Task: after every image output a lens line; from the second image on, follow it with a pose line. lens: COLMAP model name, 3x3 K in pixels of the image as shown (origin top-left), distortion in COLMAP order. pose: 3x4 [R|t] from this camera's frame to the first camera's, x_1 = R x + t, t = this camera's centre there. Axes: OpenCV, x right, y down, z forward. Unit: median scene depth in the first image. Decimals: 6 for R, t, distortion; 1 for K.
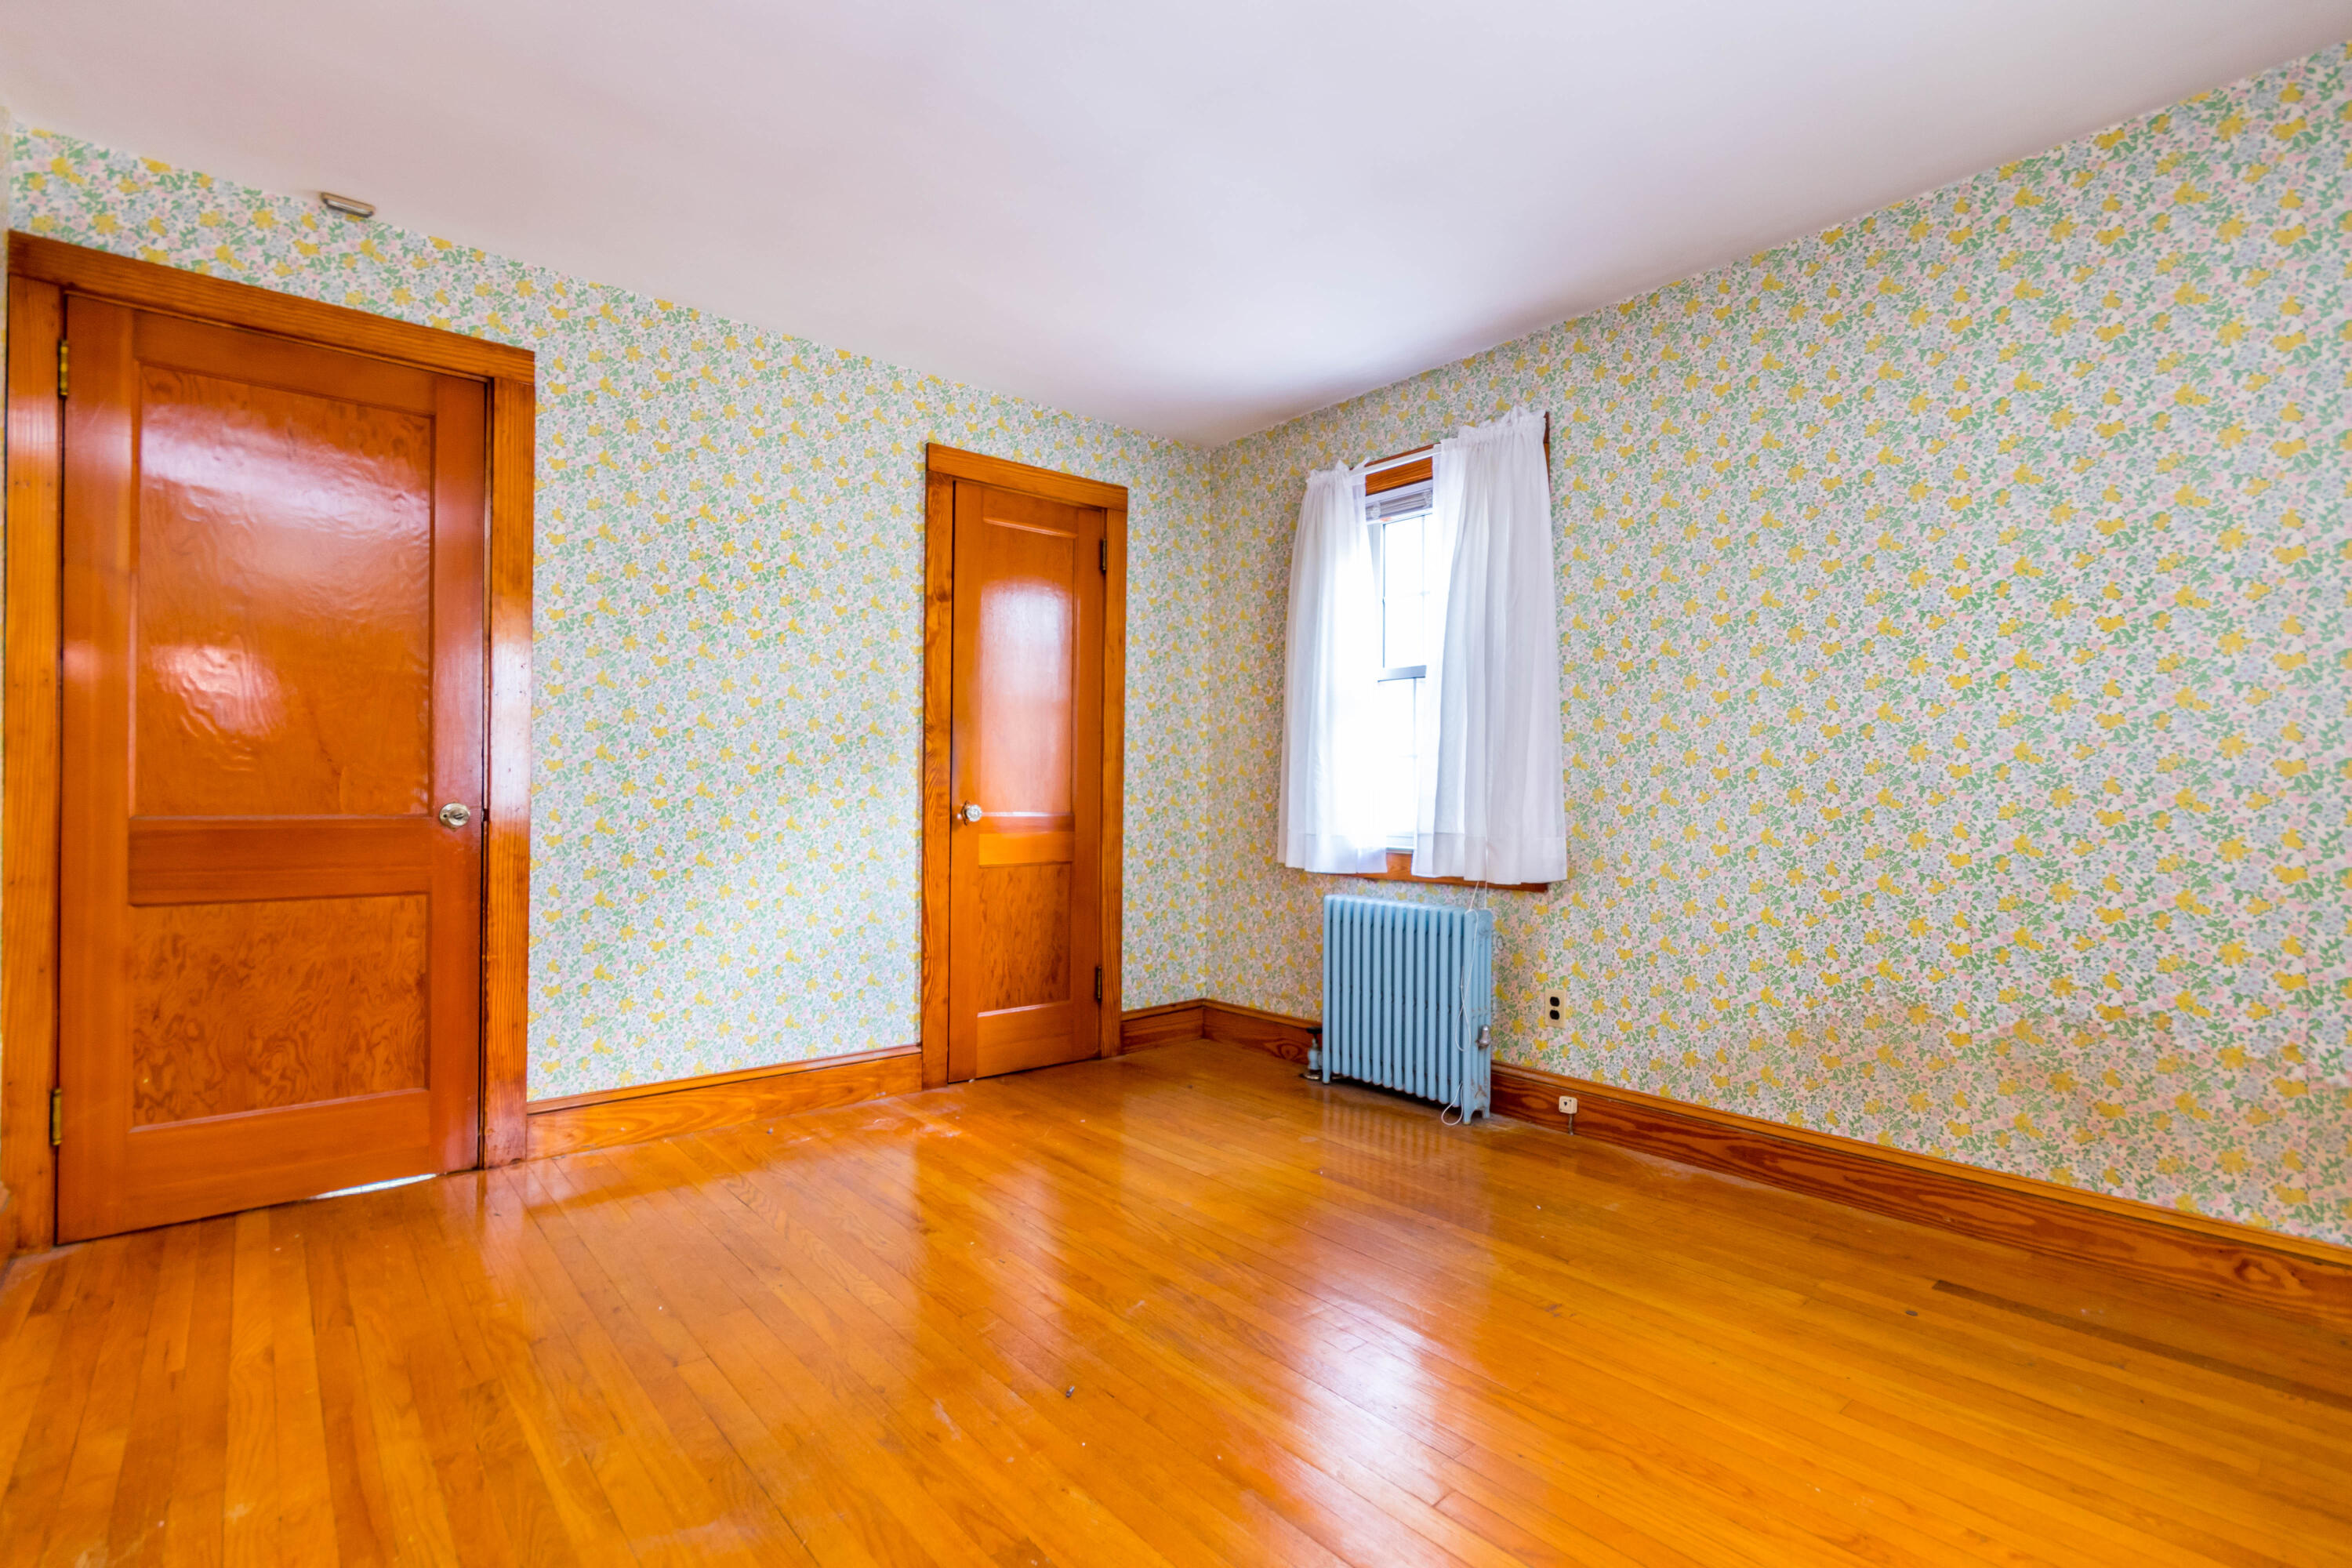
lens RADIAL K [[1104.4, 0, 1176.8], [0, 1104.4, 781.4], [0, 0, 1]] dist [-0.000236, 0.001309]
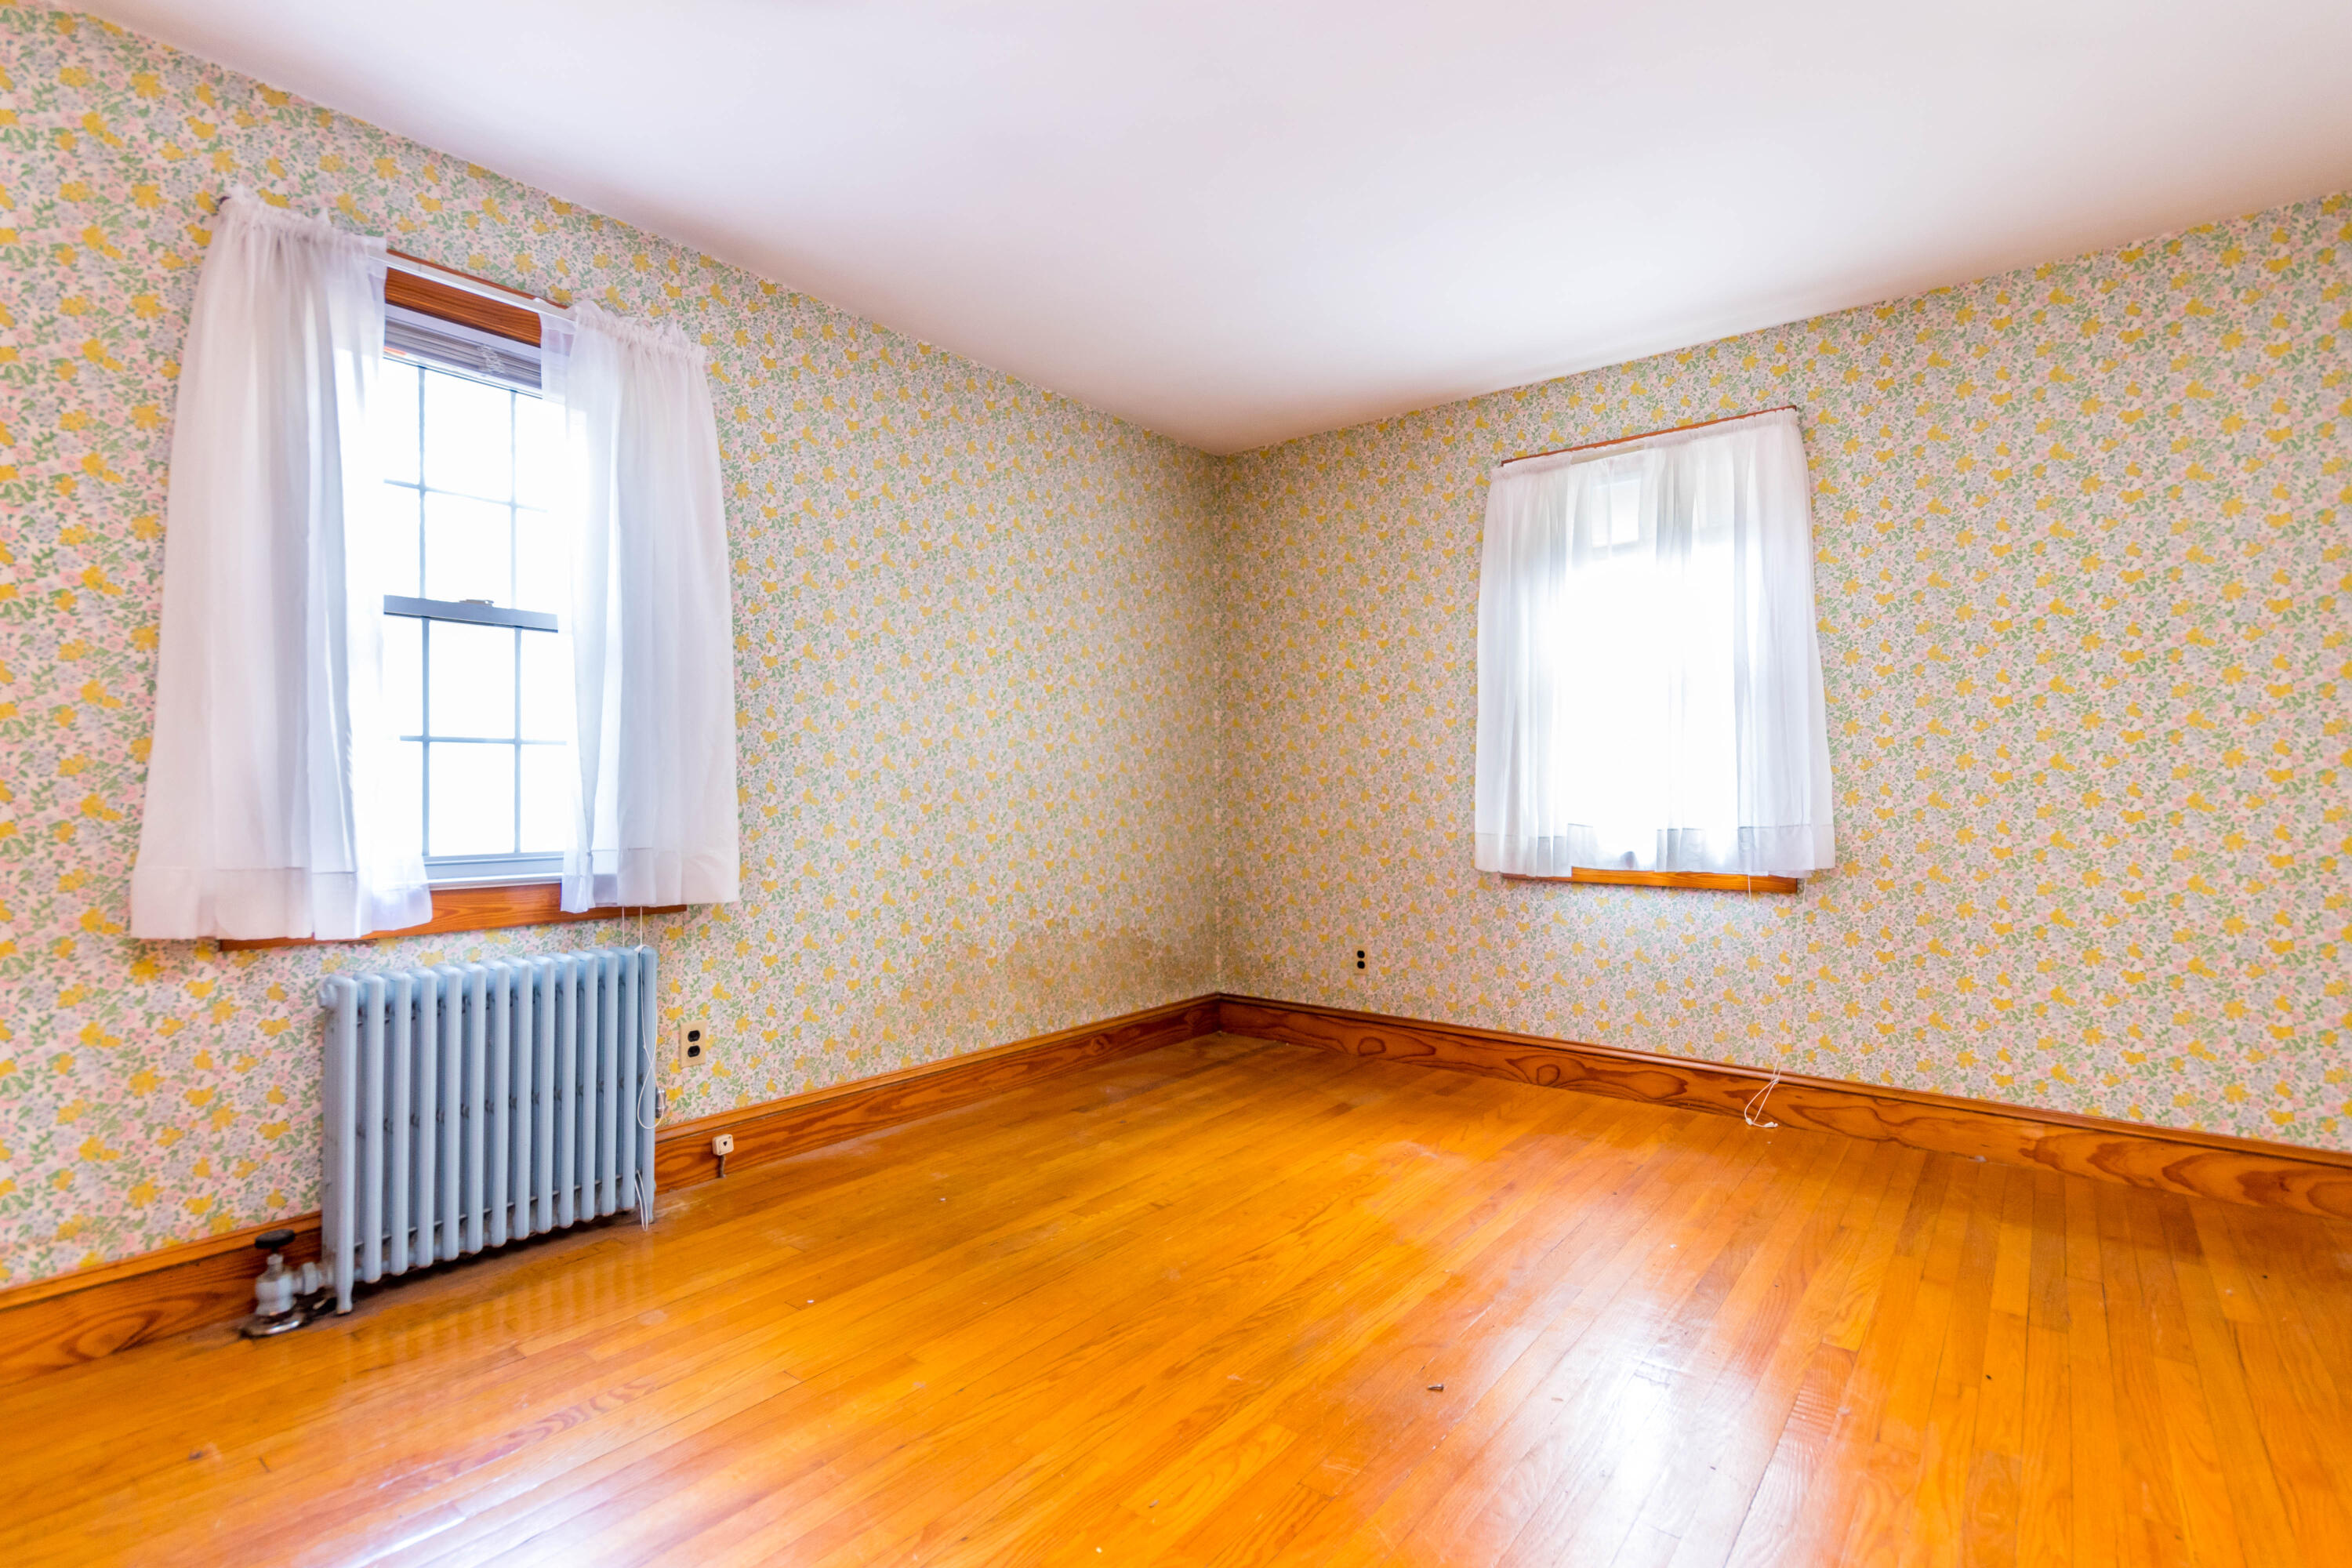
lens RADIAL K [[1104.4, 0, 1176.7], [0, 1104.4, 789.2], [0, 0, 1]] dist [-0.000236, 0.001309]
pose [[-0.195670, 0.002781, 0.980666, -0.608025], [-0.002408, 0.999992, -0.003316, 0.009472], [-0.980667, -0.003010, -0.195662, 0.844041]]
